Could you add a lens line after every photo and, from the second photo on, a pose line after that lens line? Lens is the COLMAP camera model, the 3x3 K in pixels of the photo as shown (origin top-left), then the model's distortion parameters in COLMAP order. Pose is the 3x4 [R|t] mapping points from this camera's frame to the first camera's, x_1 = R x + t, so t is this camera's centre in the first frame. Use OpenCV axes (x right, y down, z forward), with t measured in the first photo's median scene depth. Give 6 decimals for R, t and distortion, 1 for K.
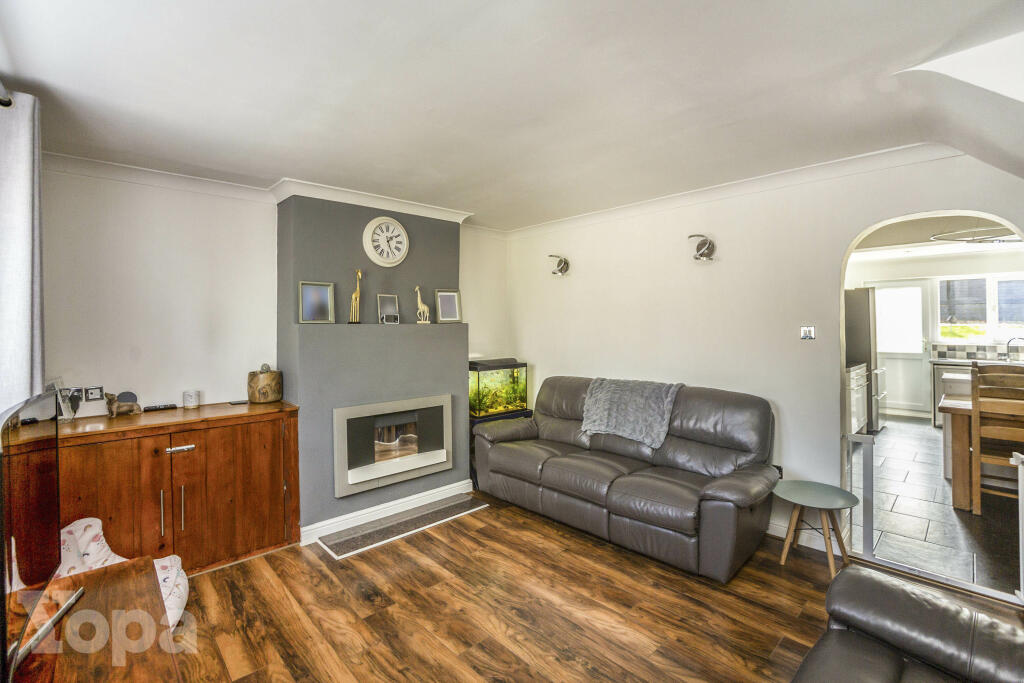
lens RADIAL K [[448.2, 0, 514.1], [0, 448.2, 322.7], [0, 0, 1]] dist [-0.061553, 0.014586]
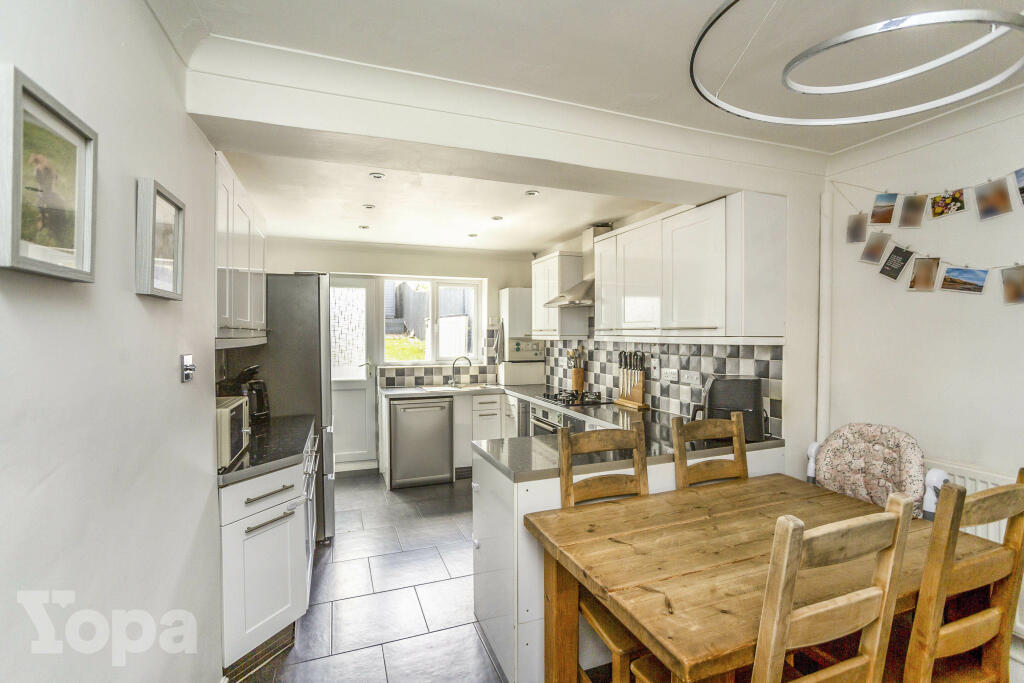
lens RADIAL K [[453.8, 0, 495.7], [0, 453.8, 340.3], [0, 0, 1]] dist [-0.050942, 0.014949]
pose [[0.397467, -0.006512, 0.917593, 0.380981], [-0.008098, 0.999911, 0.010604, -0.006431], [-0.917581, -0.011646, 0.397379, 0.553842]]
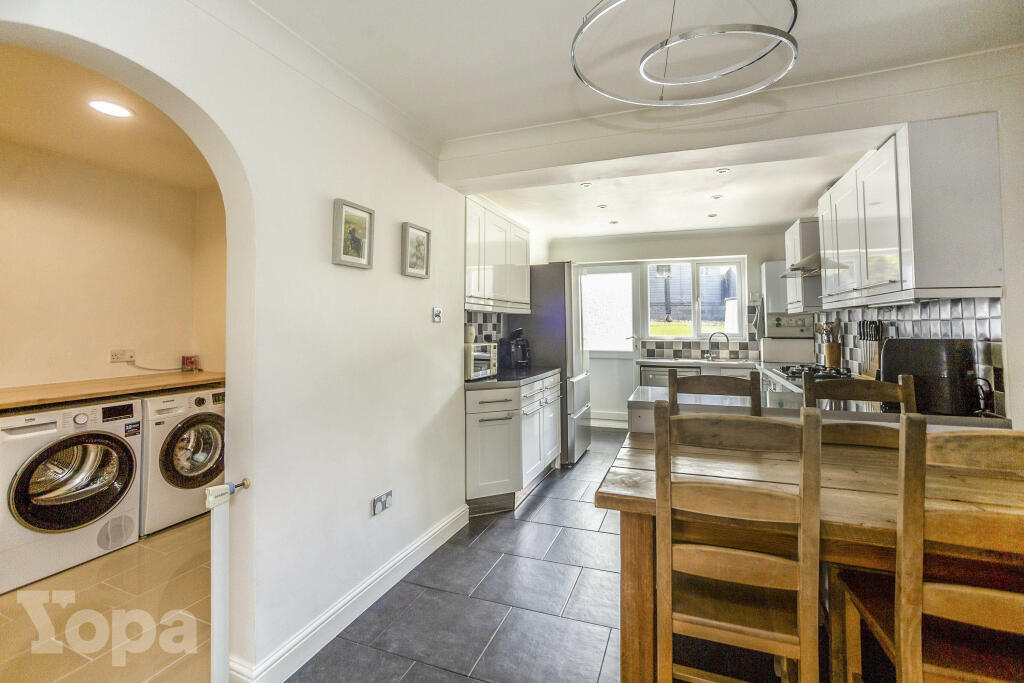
lens RADIAL K [[443.9, 0, 522.2], [0, 443.9, 313.3], [0, 0, 1]] dist [-0.043375, 0.000030]
pose [[0.891927, 0.018443, 0.451804, 0.408079], [-0.009187, 0.999701, -0.022672, 0.020040], [-0.452087, 0.016071, 0.891829, 0.361272]]
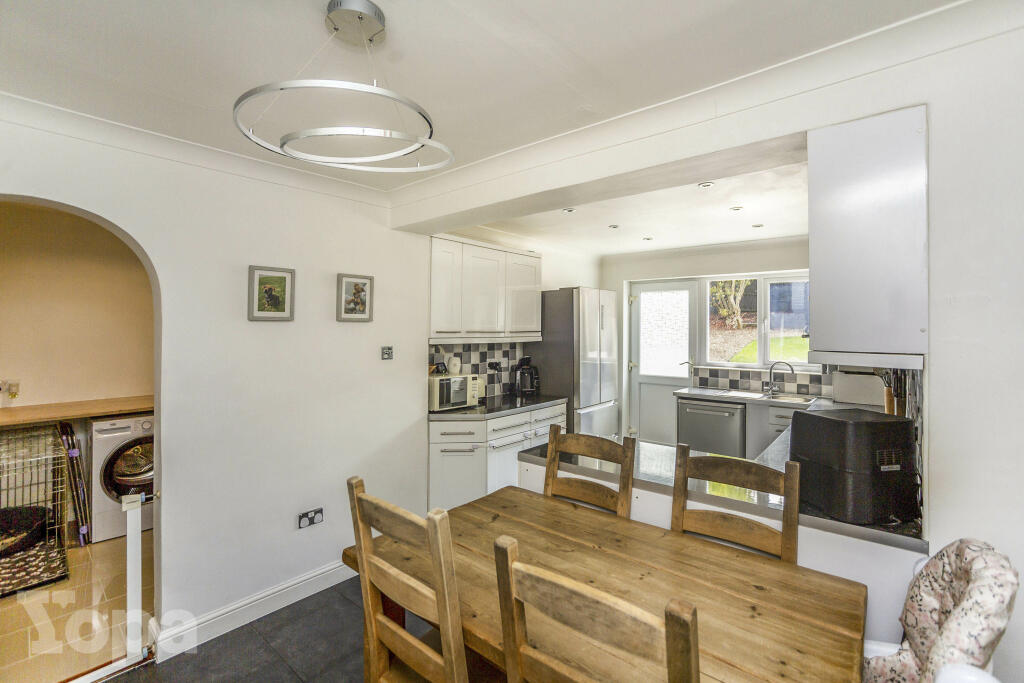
lens RADIAL K [[448.2, 0, 514.1], [0, 448.2, 322.7], [0, 0, 1]] dist [-0.061553, 0.014586]
pose [[0.992615, 0.013266, 0.120583, 0.613686], [-0.012603, 0.999901, -0.006262, -0.019298], [-0.120654, 0.004696, 0.992683, 0.294812]]
